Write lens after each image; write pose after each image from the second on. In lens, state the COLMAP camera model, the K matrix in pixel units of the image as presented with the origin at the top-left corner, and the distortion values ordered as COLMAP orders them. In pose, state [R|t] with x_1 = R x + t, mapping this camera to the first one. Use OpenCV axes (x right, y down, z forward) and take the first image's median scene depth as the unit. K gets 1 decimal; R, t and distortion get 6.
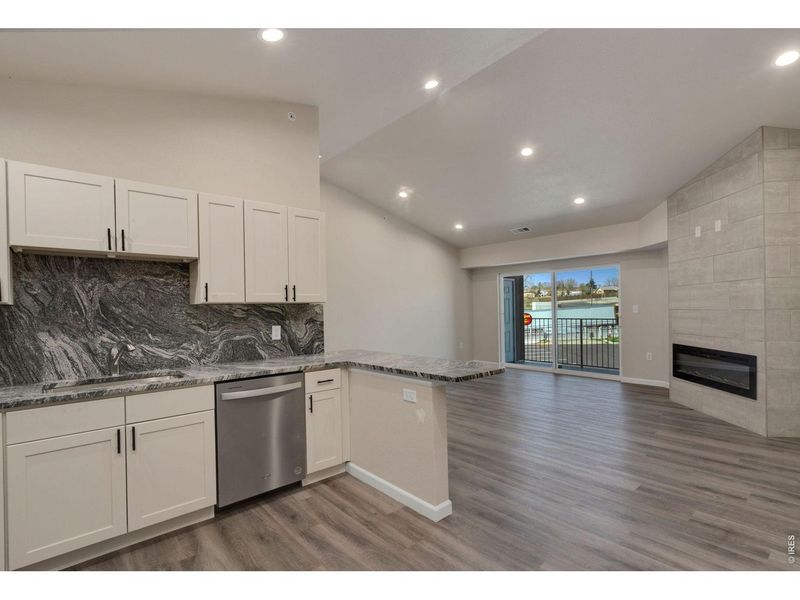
lens RADIAL K [[384.2, 0, 399.3], [0, 384.2, 313.0], [0, 0, 1]] dist [0.000961, 0.000030]
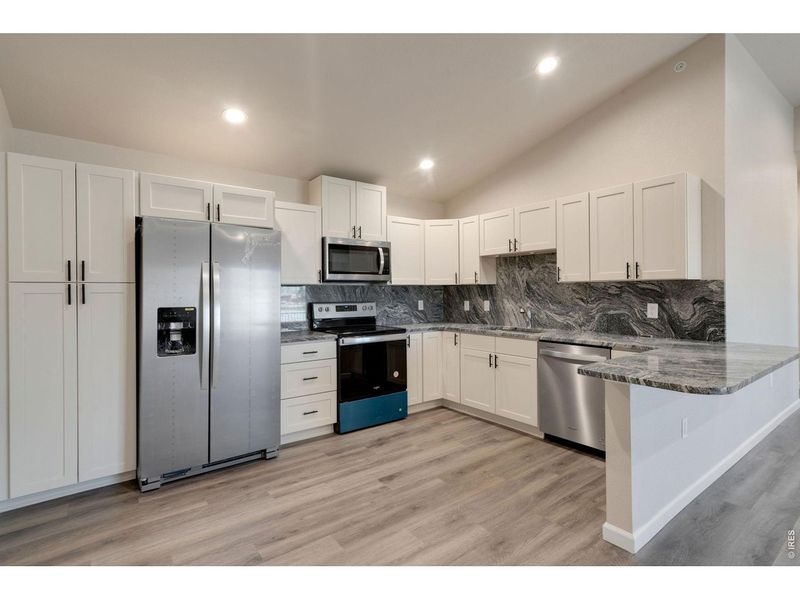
lens RADIAL K [[392.9, 0, 394.9], [0, 392.9, 291.7], [0, 0, 1]] dist [0.002326, 0.000362]
pose [[-0.072946, 0.020294, -0.997129, 0.620297], [0.000096, 0.999793, 0.020342, -0.014327], [0.997336, 0.001388, -0.072933, 0.375245]]
